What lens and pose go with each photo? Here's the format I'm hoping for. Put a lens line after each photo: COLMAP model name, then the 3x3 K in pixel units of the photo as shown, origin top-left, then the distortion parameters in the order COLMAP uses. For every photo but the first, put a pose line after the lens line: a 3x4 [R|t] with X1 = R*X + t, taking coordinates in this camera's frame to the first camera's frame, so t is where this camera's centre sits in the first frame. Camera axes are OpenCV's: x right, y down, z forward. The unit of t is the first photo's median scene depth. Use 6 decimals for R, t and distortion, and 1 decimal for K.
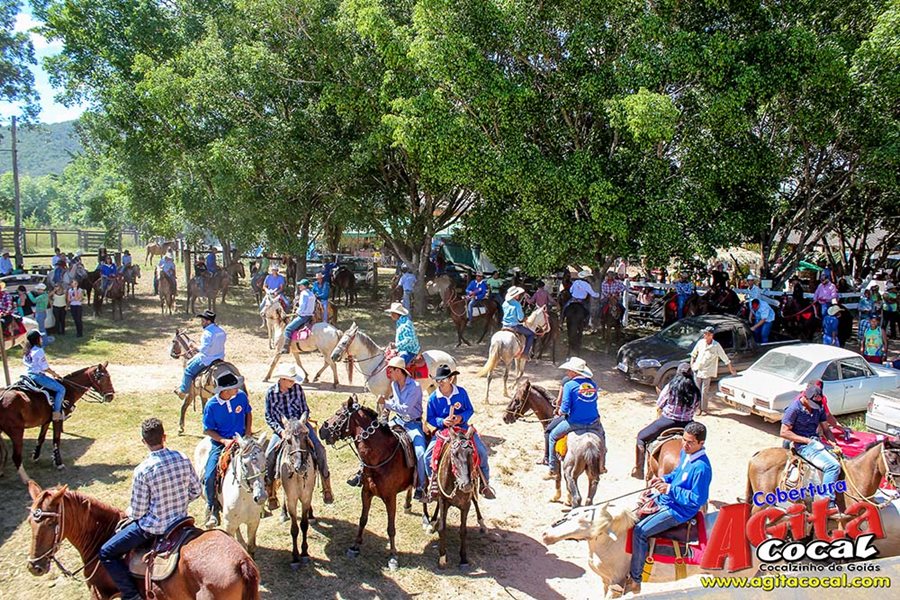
lens RADIAL K [[1356.2, 0, 452.5], [0, 1356.2, 299.1], [0, 0, 1]] dist [-0.016704, 0.000000]
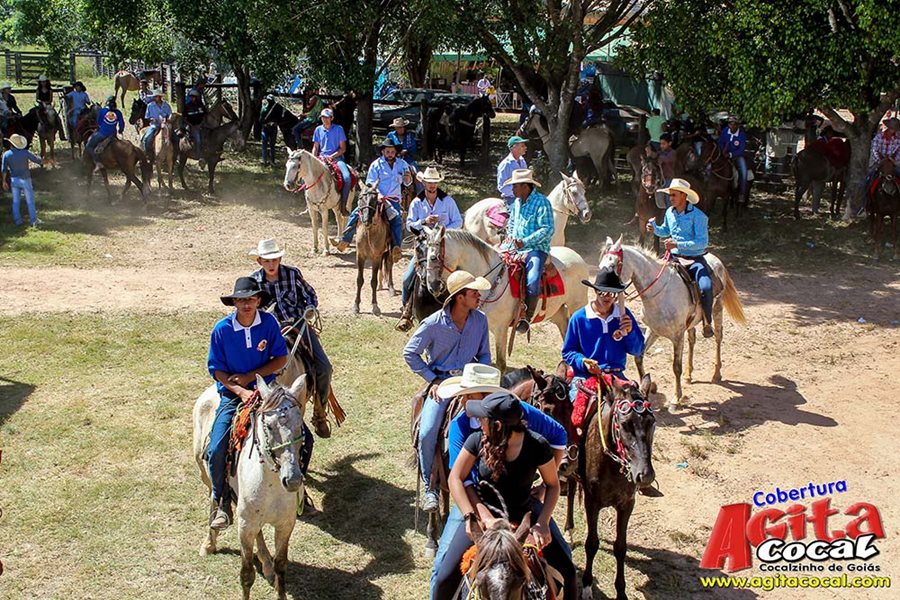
lens RADIAL K [[1356.2, 0, 442.1], [0, 1356.2, 297.0], [0, 0, 1]] dist [-0.016704, 0.000000]
pose [[0.991744, 0.019479, -0.126749, 0.001989], [-0.005189, 0.993682, 0.112112, -0.008996], [0.128132, -0.110529, 0.985579, 0.397903]]
